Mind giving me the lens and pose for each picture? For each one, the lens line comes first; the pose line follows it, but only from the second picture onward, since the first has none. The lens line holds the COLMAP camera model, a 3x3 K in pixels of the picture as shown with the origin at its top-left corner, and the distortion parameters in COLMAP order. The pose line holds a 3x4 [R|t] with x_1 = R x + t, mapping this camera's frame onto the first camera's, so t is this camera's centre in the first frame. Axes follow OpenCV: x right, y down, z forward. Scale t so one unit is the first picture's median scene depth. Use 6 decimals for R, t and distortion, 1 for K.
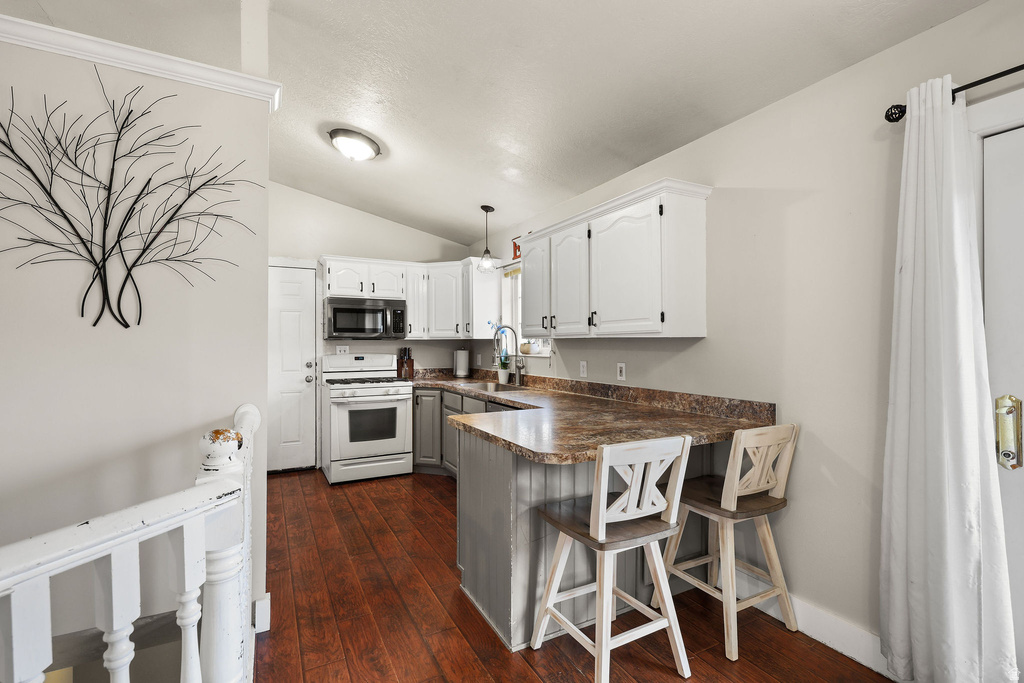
lens RADIAL K [[467.3, 0, 509.6], [0, 467.3, 340.9], [0, 0, 1]] dist [0.004399, -0.000031]
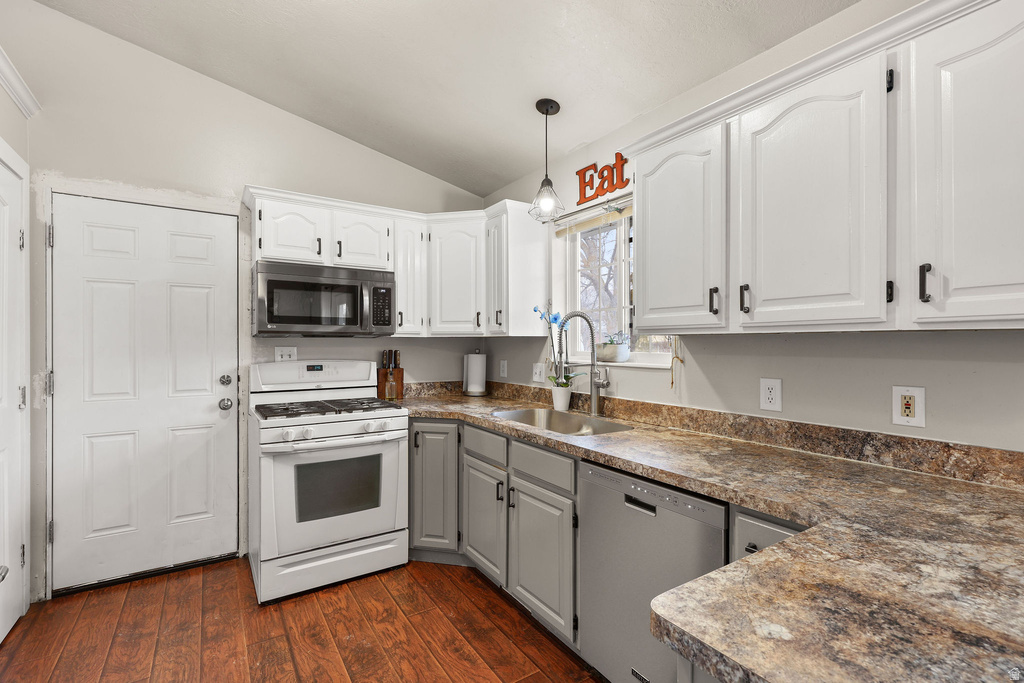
lens RADIAL K [[467.3, 0, 509.6], [0, 467.3, 341.6], [0, 0, 1]] dist [0.004399, -0.000031]
pose [[0.996104, 0.002042, 0.088167, -0.134277], [-0.002173, 0.999997, 0.001387, 0.001896], [-0.088164, -0.001574, 0.996105, 0.407716]]
